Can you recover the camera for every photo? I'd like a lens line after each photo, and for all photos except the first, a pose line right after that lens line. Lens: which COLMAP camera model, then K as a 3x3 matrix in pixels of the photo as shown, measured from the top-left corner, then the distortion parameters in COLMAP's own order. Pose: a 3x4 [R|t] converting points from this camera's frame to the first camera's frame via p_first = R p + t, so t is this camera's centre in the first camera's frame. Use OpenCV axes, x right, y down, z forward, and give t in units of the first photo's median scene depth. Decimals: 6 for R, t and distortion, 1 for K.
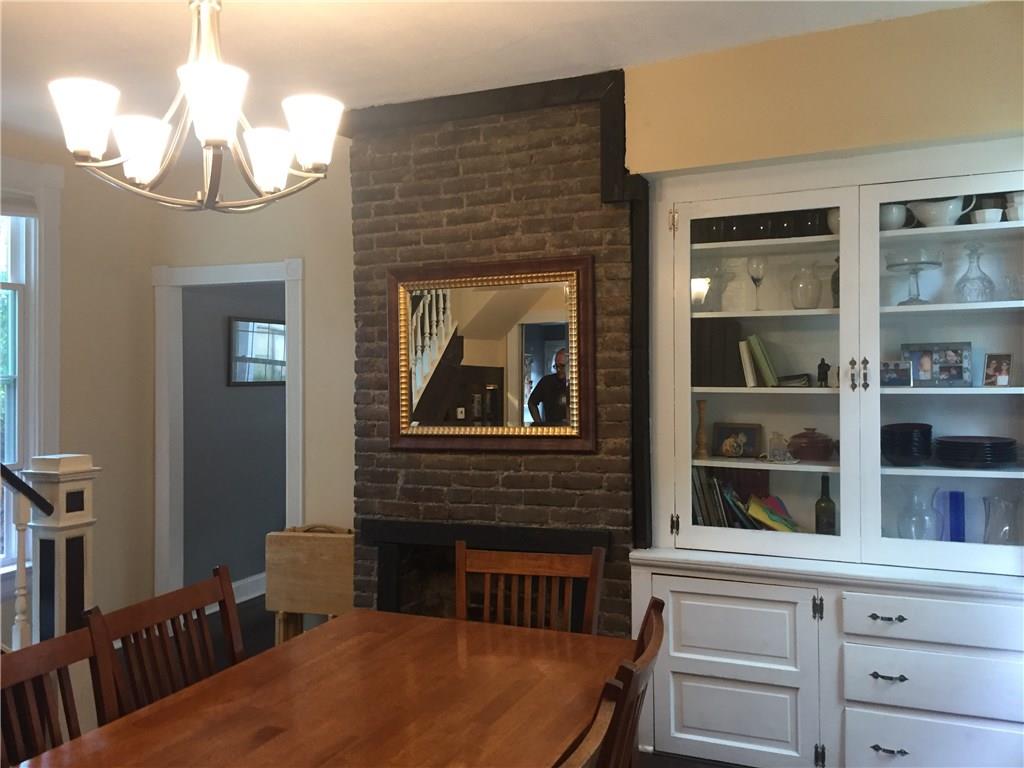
lens RADIAL K [[890.0, 0, 512.0], [0, 890.0, 385.1], [0, 0, 1]] dist [0.066966, -0.064828]
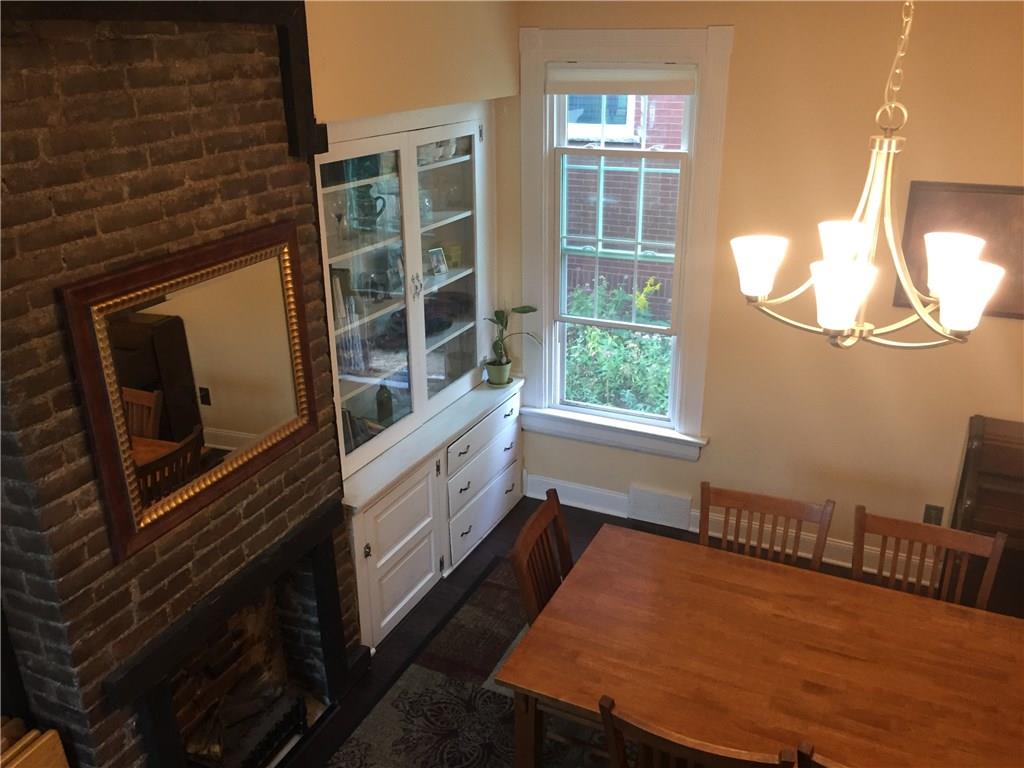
lens RADIAL K [[890.0, 0, 512.6], [0, 890.0, 382.8], [0, 0, 1]] dist [0.066966, -0.064828]
pose [[0.013407, -0.351431, 0.936118, -0.720756], [0.016976, 0.936147, 0.351199, -0.281238], [-0.999766, 0.011183, 0.018517, 0.738250]]
